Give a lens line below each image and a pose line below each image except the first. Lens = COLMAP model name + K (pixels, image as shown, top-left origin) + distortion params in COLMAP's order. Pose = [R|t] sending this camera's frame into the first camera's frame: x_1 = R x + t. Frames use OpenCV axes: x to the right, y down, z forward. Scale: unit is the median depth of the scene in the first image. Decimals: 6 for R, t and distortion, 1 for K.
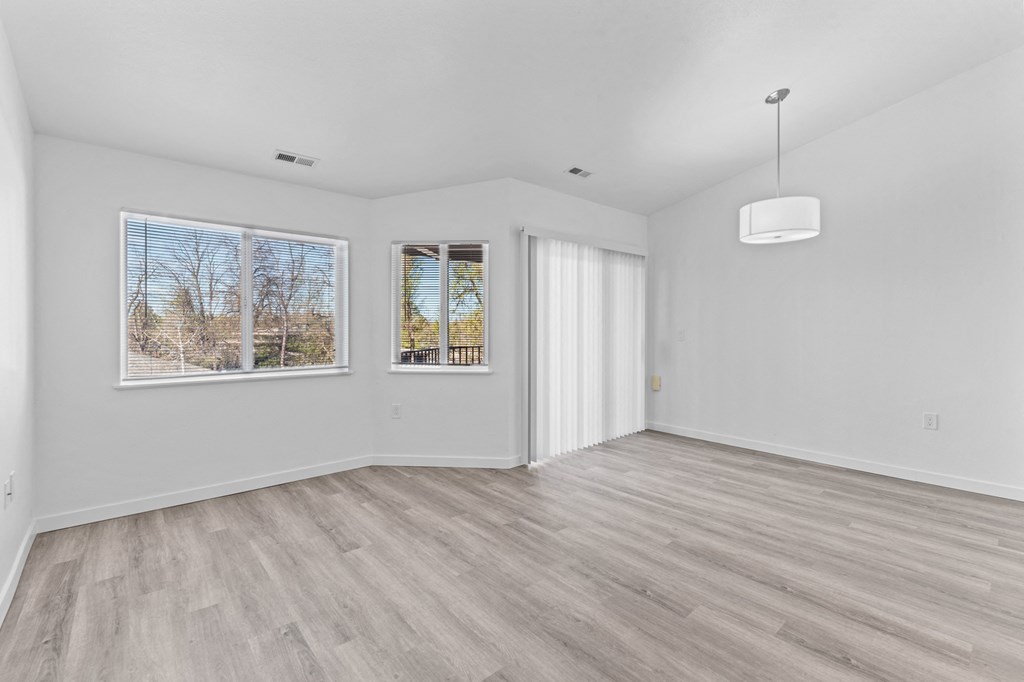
lens RADIAL K [[446.3, 0, 511.5], [0, 446.3, 333.6], [0, 0, 1]] dist [-0.002112, 0.000886]
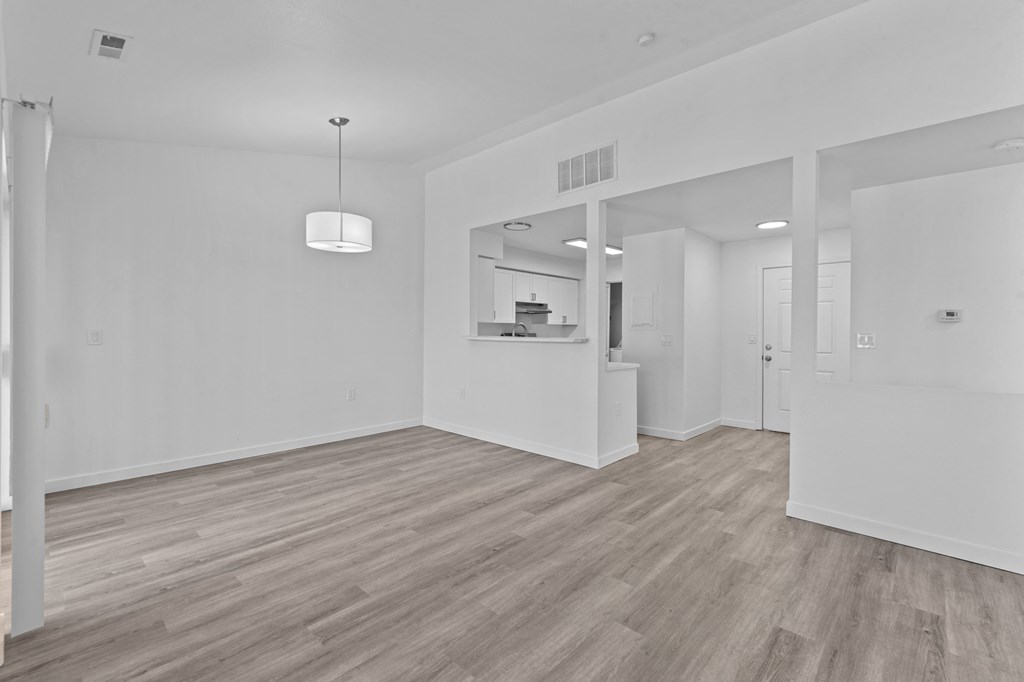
lens RADIAL K [[446.3, 0, 511.9], [0, 446.3, 334.8], [0, 0, 1]] dist [-0.002112, 0.000886]
pose [[-0.112122, -0.010157, 0.993643, -0.676192], [0.005453, 0.999926, 0.010837, -0.006915], [-0.993680, 0.006634, -0.112058, 0.830609]]
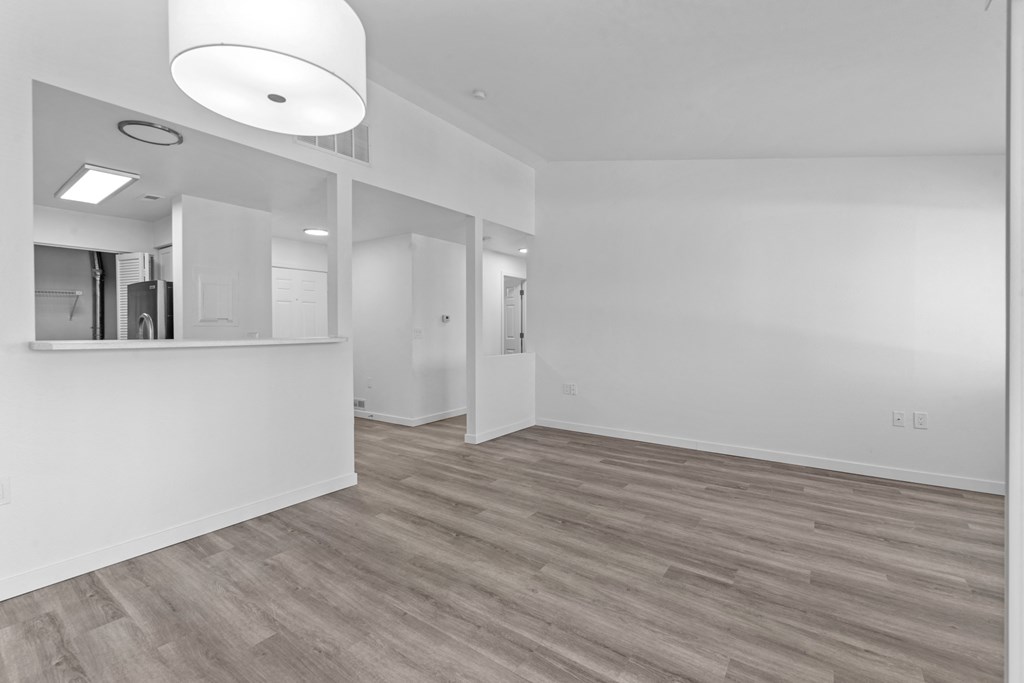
lens RADIAL K [[446.3, 0, 511.5], [0, 446.3, 334.8], [0, 0, 1]] dist [-0.002112, 0.000886]
pose [[-0.972160, 0.005722, -0.234246, 0.583030], [-0.000634, 0.999634, 0.027048, -0.017765], [0.234315, 0.026444, -0.971801, 1.725856]]
